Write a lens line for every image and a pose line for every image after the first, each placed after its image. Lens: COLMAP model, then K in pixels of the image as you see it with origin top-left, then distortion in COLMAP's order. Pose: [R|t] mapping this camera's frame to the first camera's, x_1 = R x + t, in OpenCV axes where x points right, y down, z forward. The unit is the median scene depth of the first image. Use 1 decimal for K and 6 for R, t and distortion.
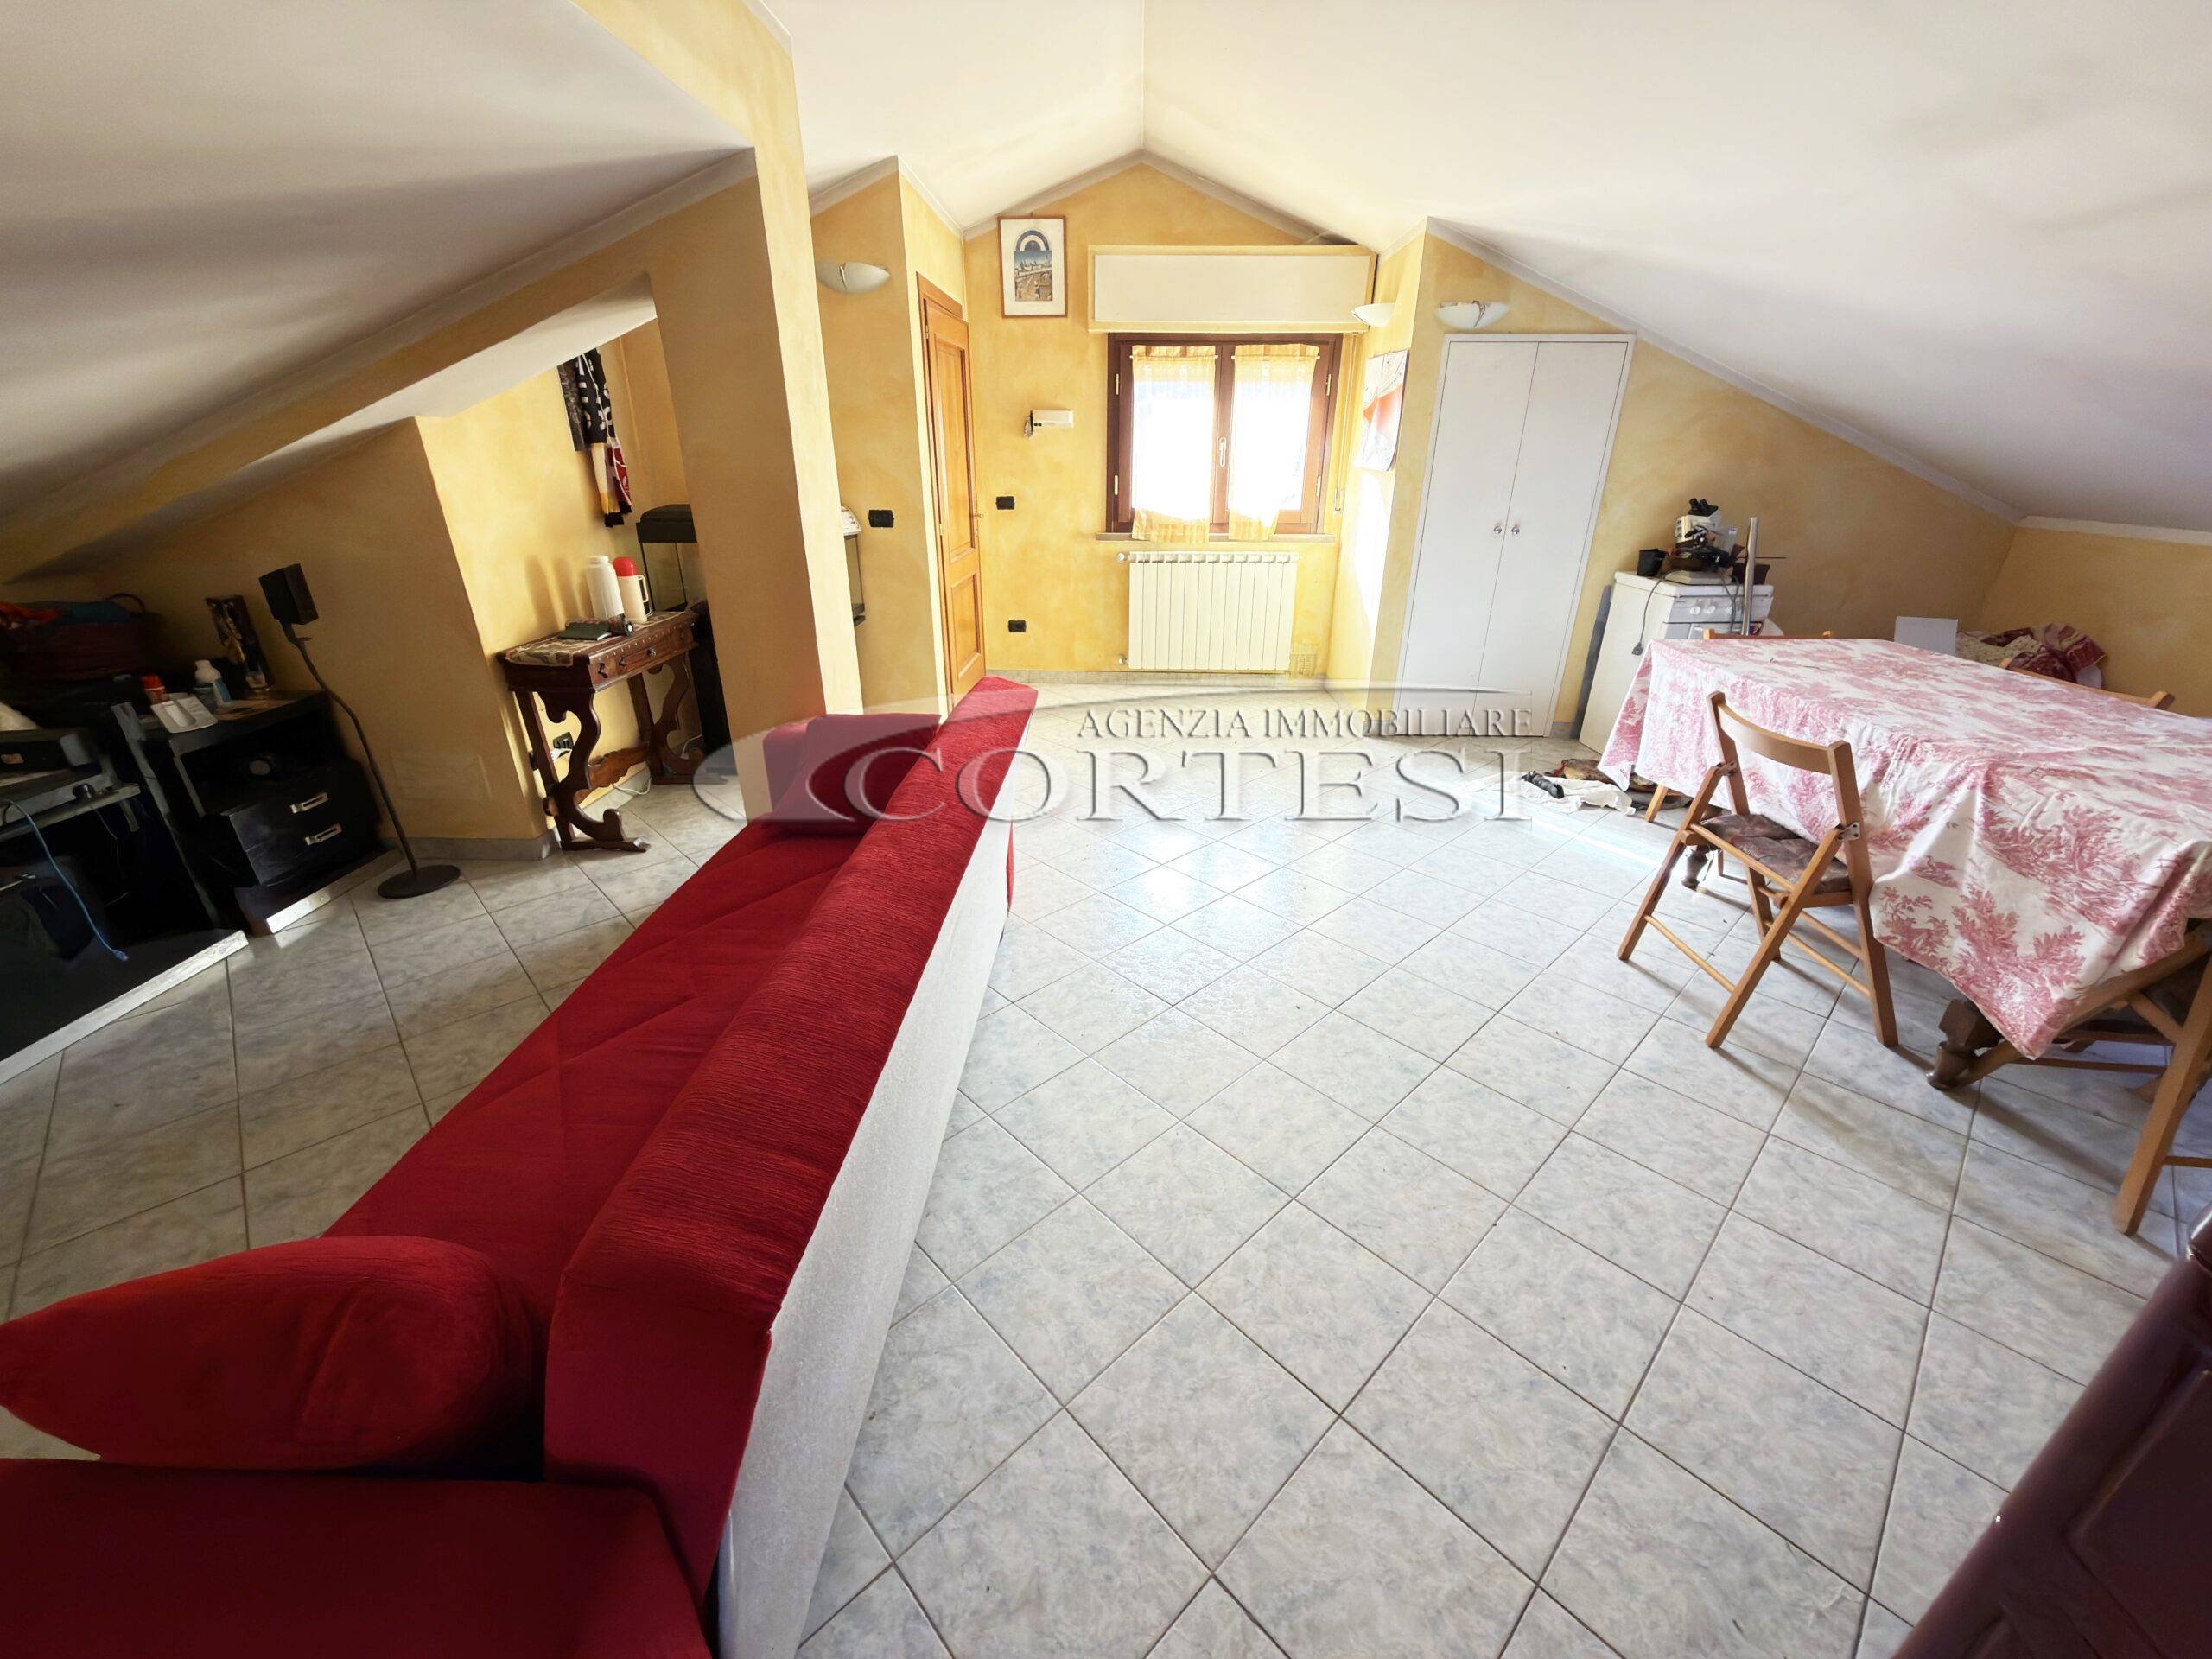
lens RADIAL K [[881.4, 0, 1103.0], [0, 881.4, 830.6], [0, 0, 1]] dist [0.001333, -0.000386]
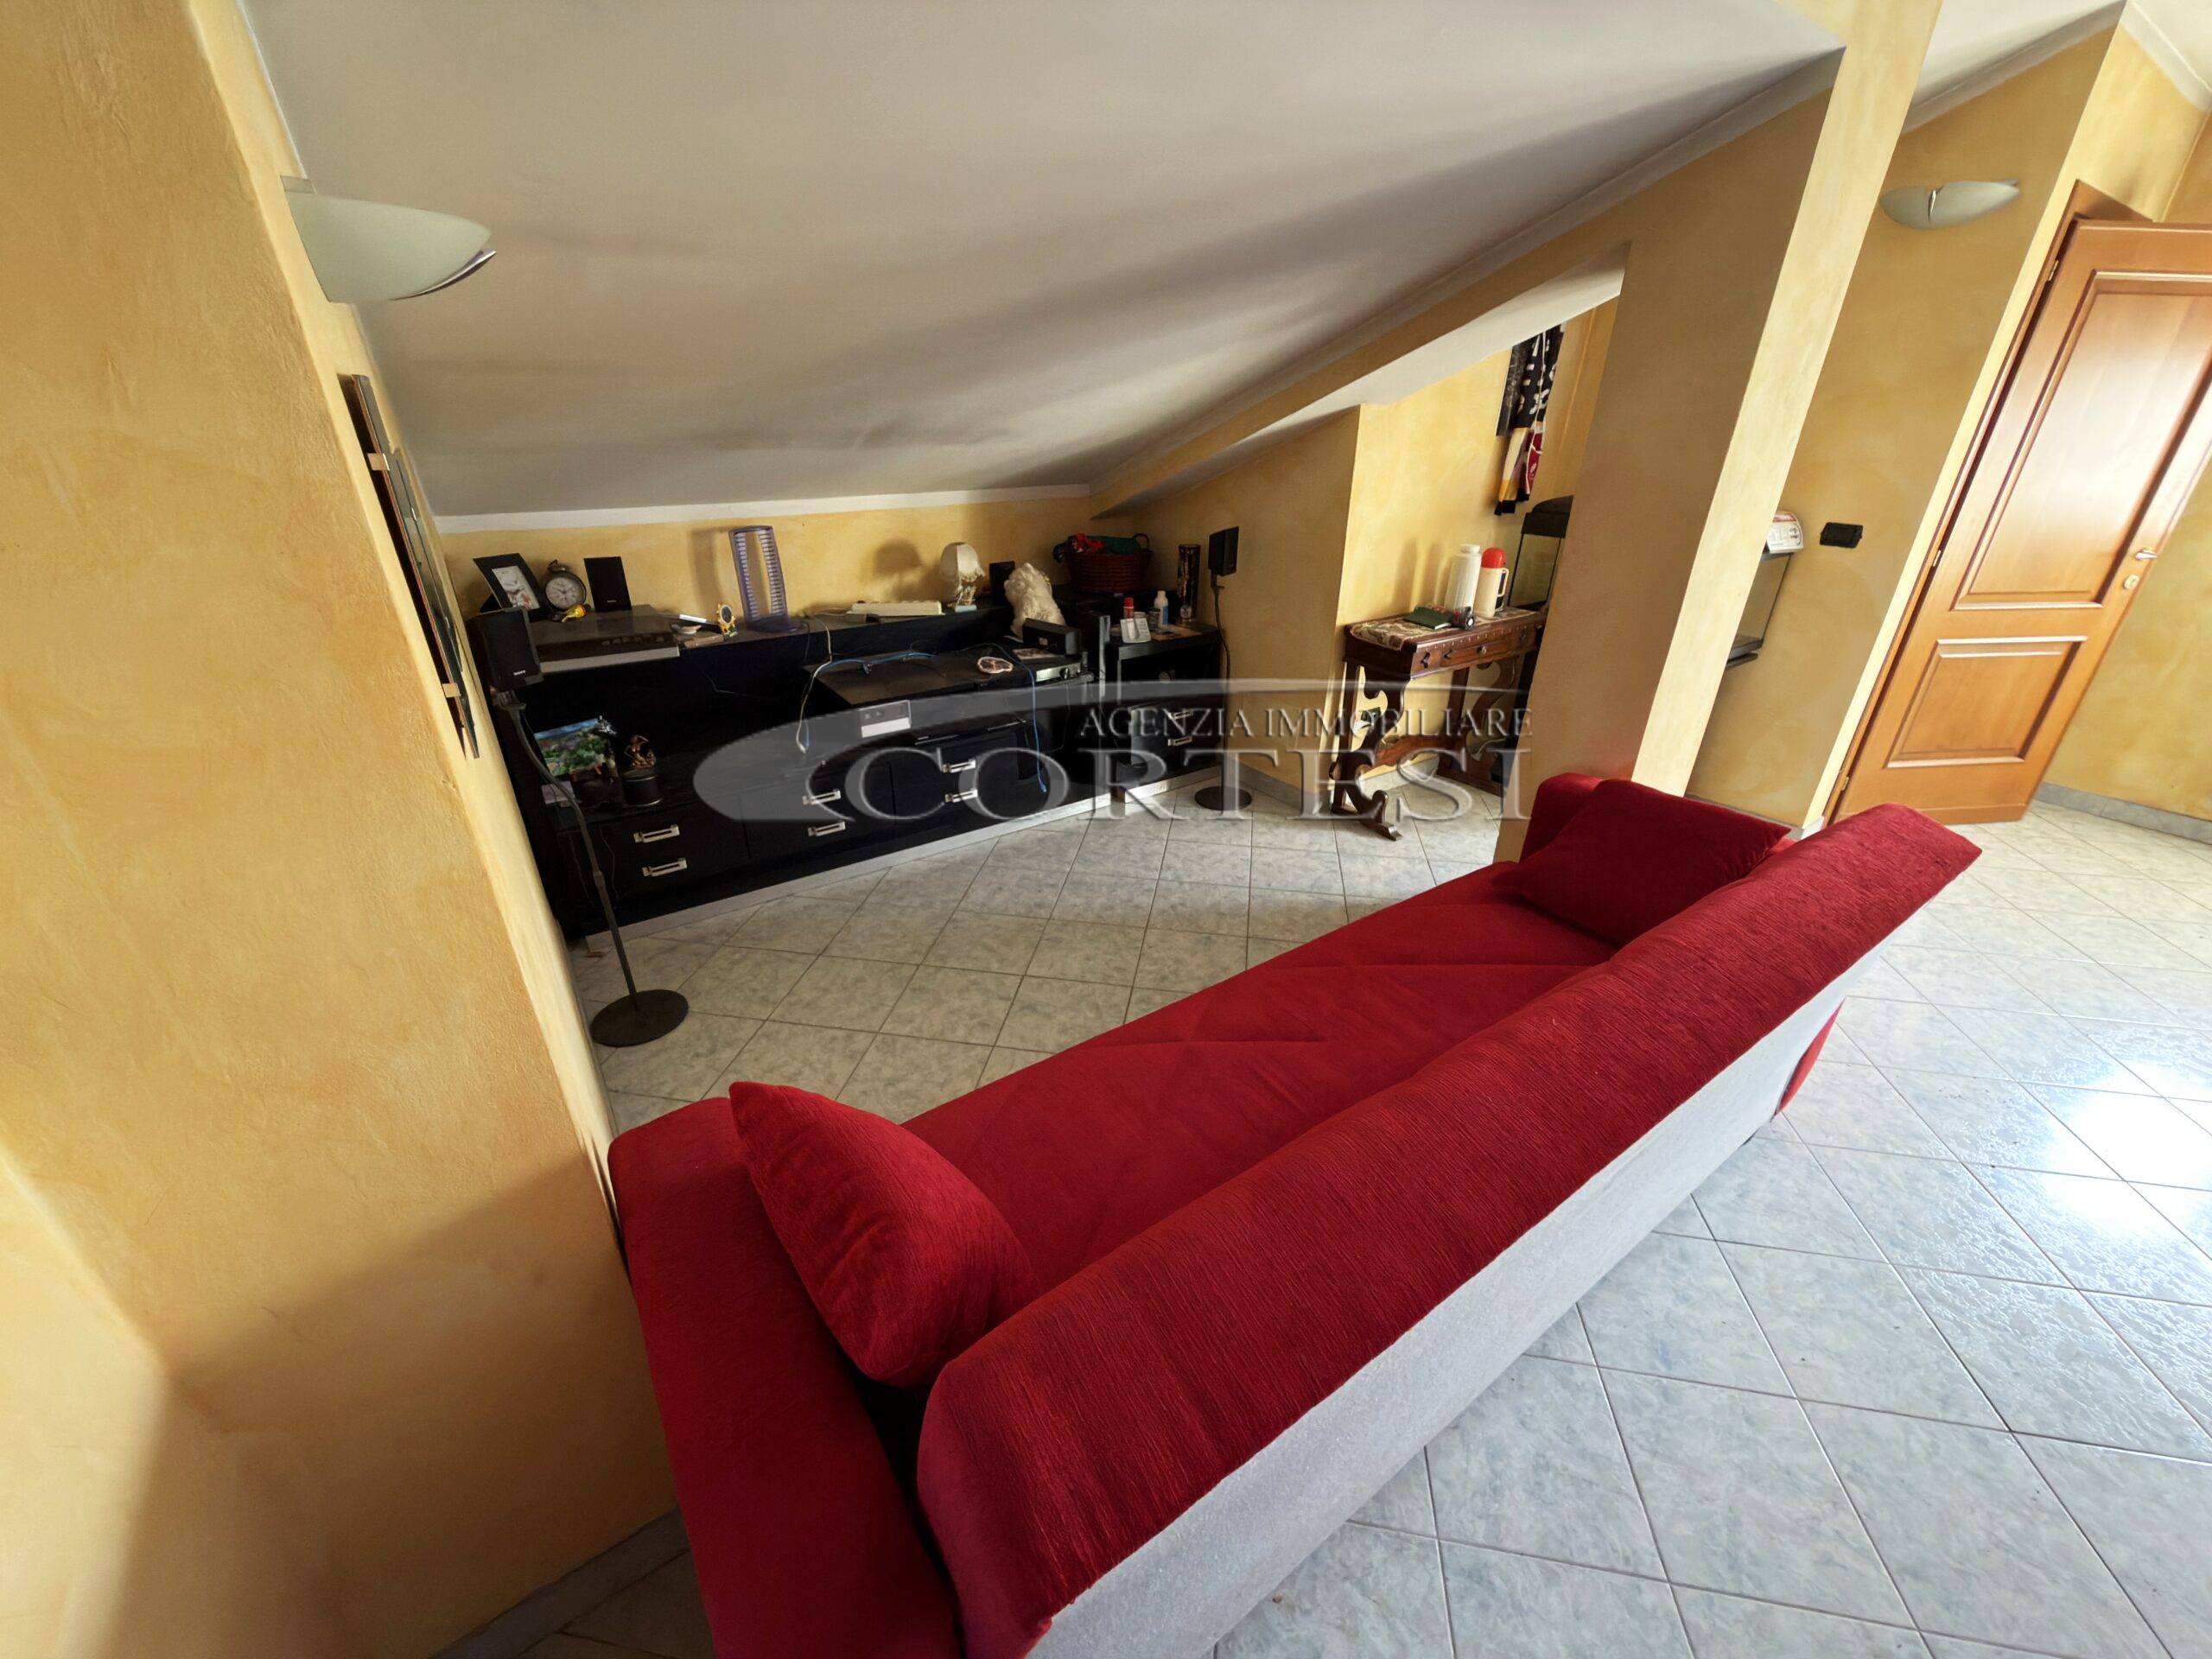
lens RADIAL K [[881.4, 0, 1103.0], [0, 881.4, 830.6], [0, 0, 1]] dist [0.001333, -0.000386]
pose [[0.602126, 0.351079, -0.717069, -0.003711], [-0.328080, 0.927600, 0.178665, -0.058095], [0.727879, 0.127677, 0.673714, 0.081727]]
